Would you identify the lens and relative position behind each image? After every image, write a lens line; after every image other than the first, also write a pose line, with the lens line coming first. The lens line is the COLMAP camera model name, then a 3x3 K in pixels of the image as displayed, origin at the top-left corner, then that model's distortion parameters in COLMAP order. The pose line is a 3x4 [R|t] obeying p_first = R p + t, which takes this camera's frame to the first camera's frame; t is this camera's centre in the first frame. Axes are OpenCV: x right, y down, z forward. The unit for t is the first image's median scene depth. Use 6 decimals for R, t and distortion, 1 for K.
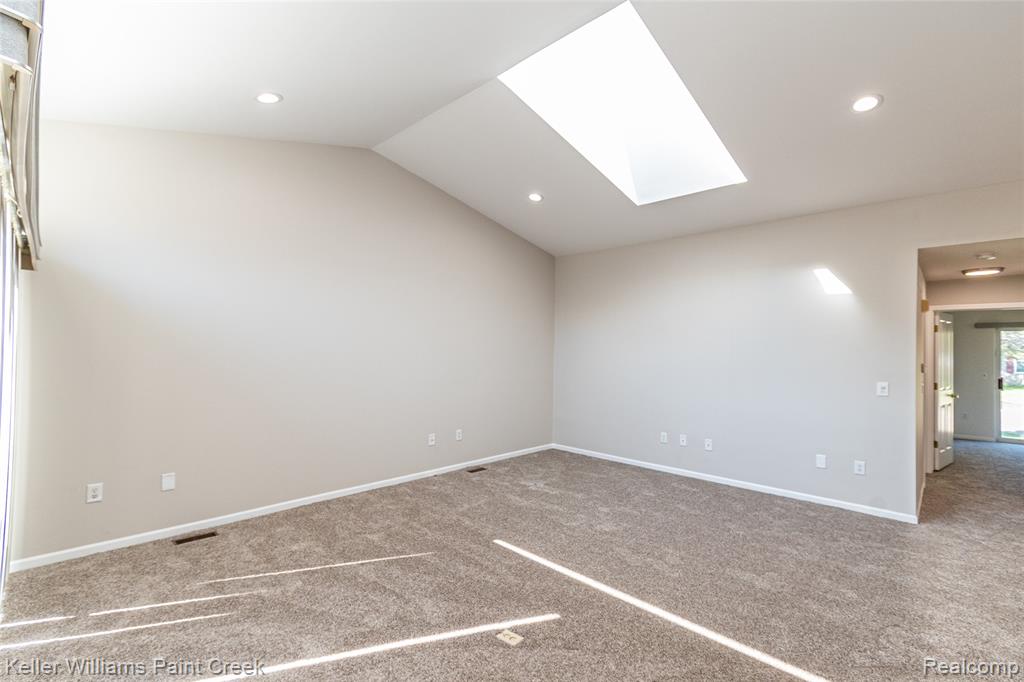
lens RADIAL K [[463.3, 0, 505.5], [0, 463.3, 345.6], [0, 0, 1]] dist [0.004728, -0.002096]
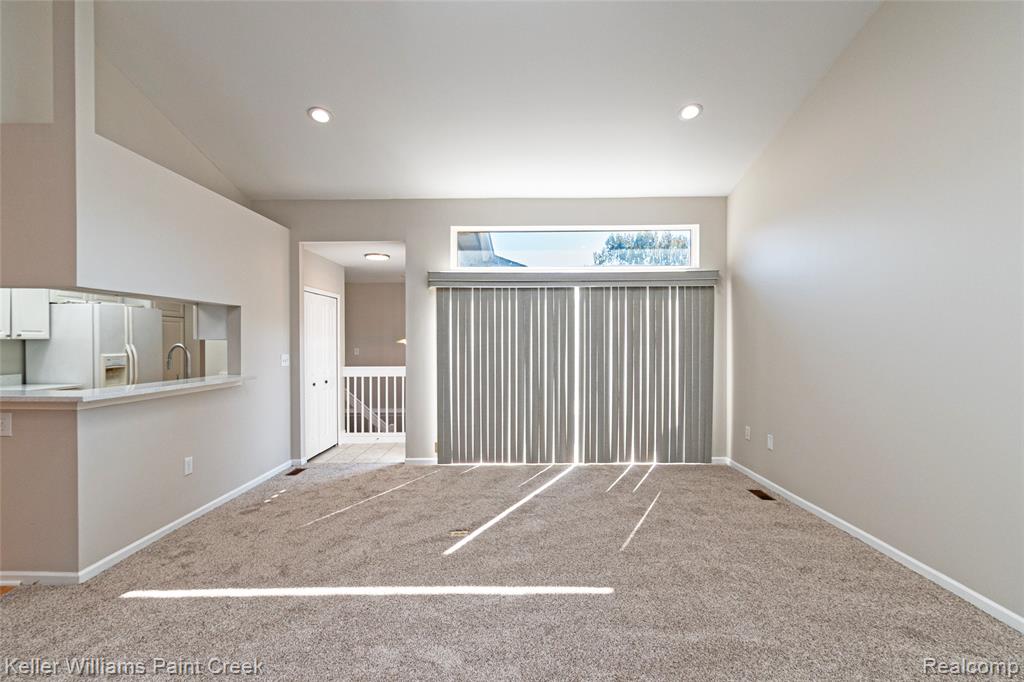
lens RADIAL K [[463.3, 0, 518.3], [0, 463.3, 351.8], [0, 0, 1]] dist [0.004728, -0.002096]
pose [[-0.720884, -0.001676, -0.693054, 0.326129], [-0.000855, 0.999998, -0.001529, 0.039349], [0.693055, -0.000509, -0.720884, 0.833543]]
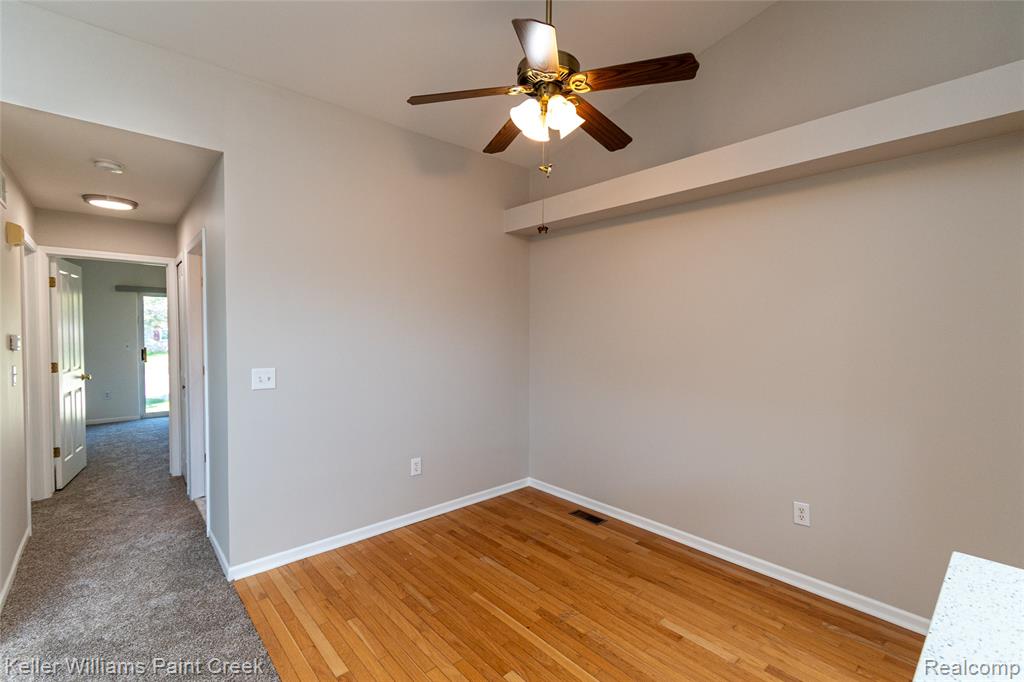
lens RADIAL K [[463.3, 0, 521.1], [0, 463.3, 341.6], [0, 0, 1]] dist [0.004728, -0.002096]
pose [[0.080037, -0.040924, 0.995951, 0.308127], [-0.014455, 0.999004, 0.042211, 0.011385], [-0.996687, -0.017774, 0.079366, 0.268696]]
